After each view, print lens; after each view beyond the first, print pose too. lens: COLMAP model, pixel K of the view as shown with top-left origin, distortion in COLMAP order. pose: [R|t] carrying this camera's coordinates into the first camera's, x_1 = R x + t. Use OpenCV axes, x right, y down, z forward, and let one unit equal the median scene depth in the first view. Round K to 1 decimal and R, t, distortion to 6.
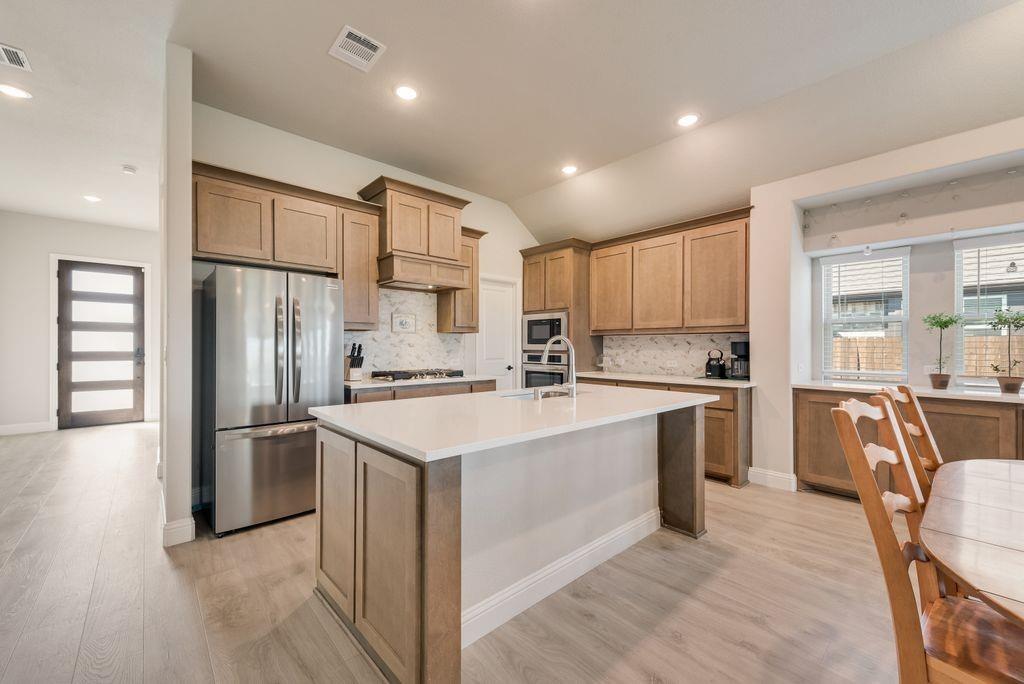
lens RADIAL K [[399.0, 0, 506.6], [0, 399.0, 347.6], [0, 0, 1]] dist [0.001591, -0.002618]
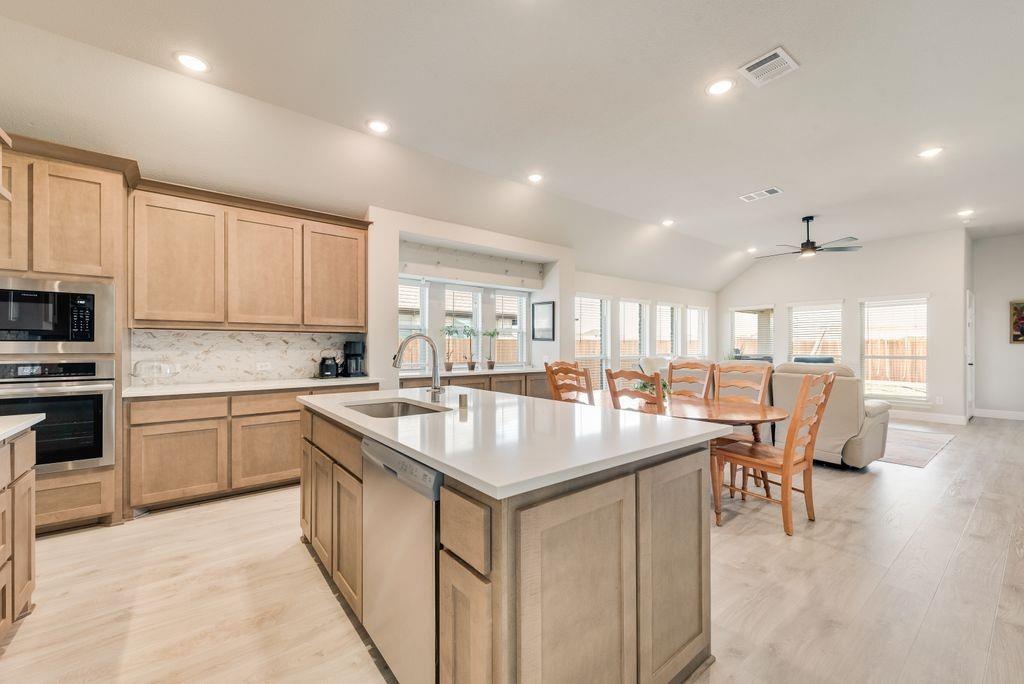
lens RADIAL K [[410.6, 0, 507.9], [0, 410.6, 346.0], [0, 0, 1]] dist [0.000391, -0.000094]
pose [[0.056244, -0.002668, 0.998413, -0.494446], [-0.000047, 0.999996, 0.002675, -0.005888], [-0.998417, -0.000197, 0.056244, 0.513952]]
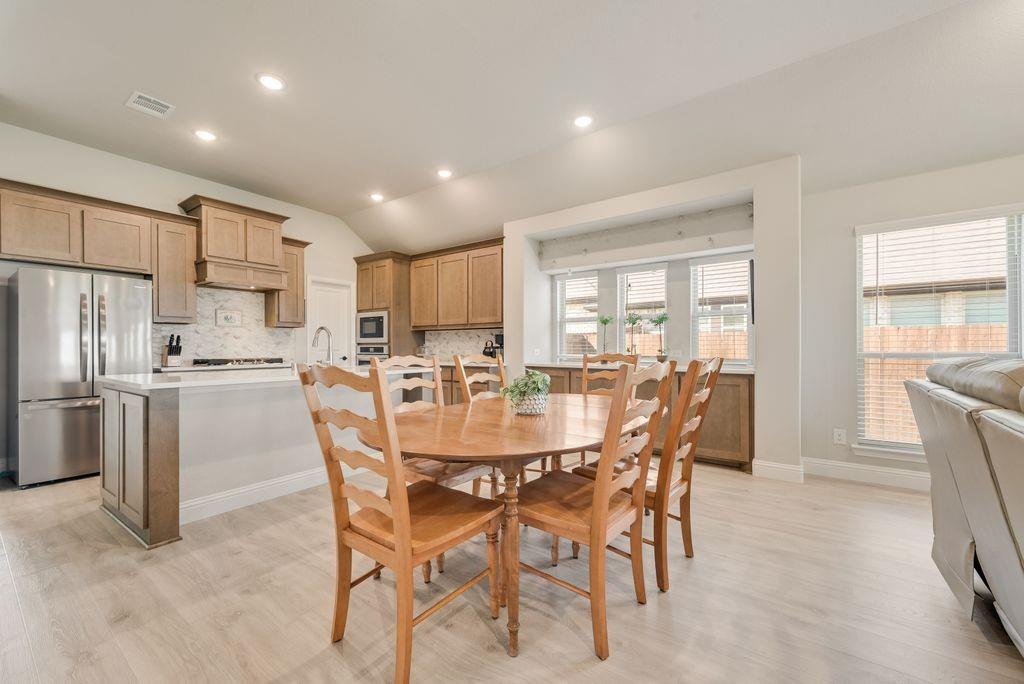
lens RADIAL K [[399.0, 0, 506.6], [0, 399.0, 347.6], [0, 0, 1]] dist [0.001591, -0.002618]
pose [[0.975759, -0.003840, 0.218814, 0.297797], [0.004048, 0.999992, -0.000500, 0.030328], [-0.218810, 0.001374, 0.975766, -0.330692]]
